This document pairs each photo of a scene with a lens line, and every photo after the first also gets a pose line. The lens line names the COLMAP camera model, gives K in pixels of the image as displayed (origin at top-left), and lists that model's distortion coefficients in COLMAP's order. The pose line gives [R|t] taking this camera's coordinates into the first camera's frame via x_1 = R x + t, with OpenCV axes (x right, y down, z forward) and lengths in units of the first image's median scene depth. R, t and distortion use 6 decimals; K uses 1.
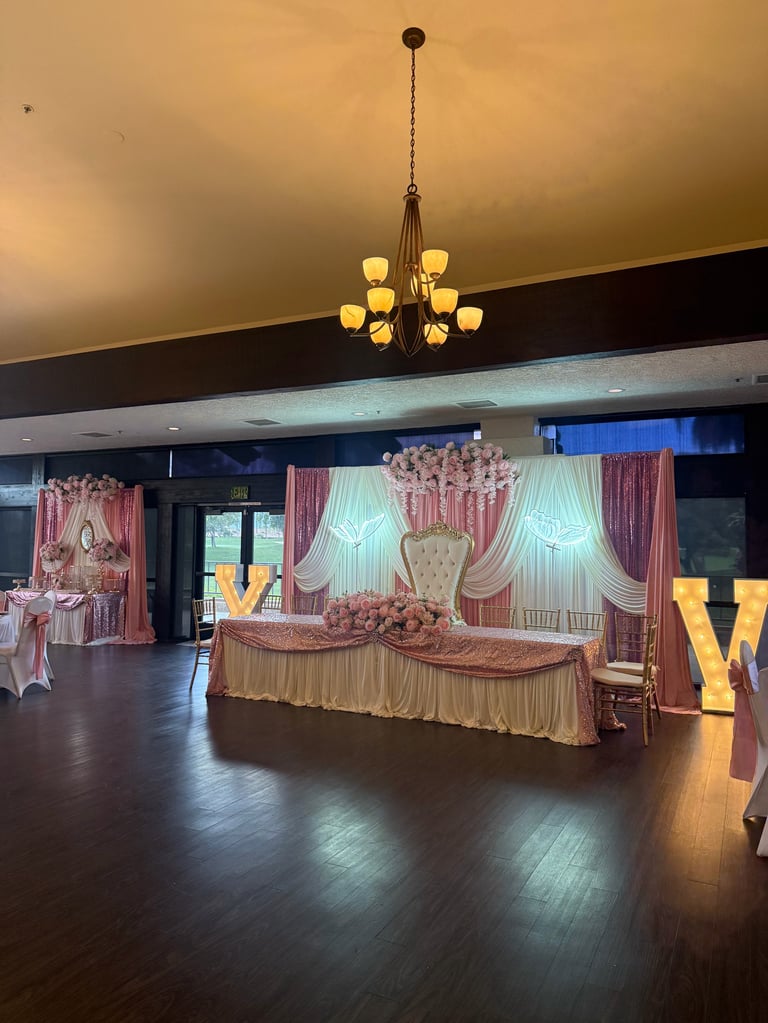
lens RADIAL K [[746.4, 0, 384.0], [0, 746.4, 511.5], [0, 0, 1]] dist [0.002810, -0.003452]
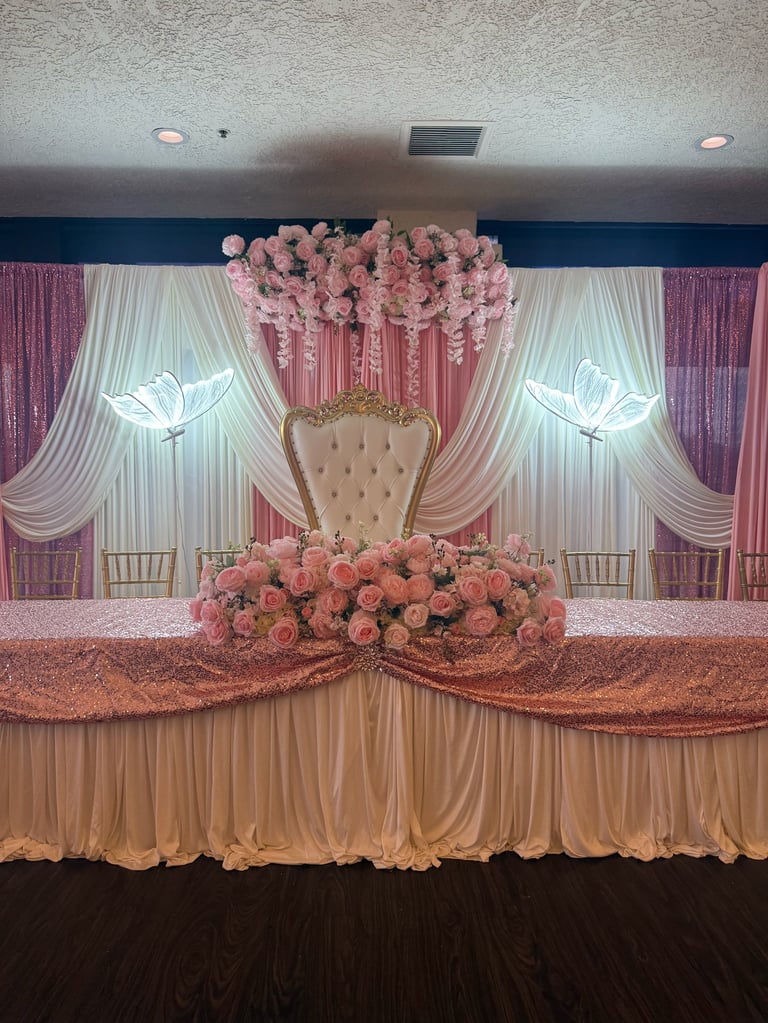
lens RADIAL K [[700.5, 0, 384.3], [0, 700.5, 535.1], [0, 0, 1]] dist [-0.000266, -0.002999]
pose [[0.875861, -0.052311, 0.479721, -0.154225], [-0.011535, 0.991554, 0.129184, 0.056700], [-0.482426, -0.118680, 0.867859, 0.637893]]
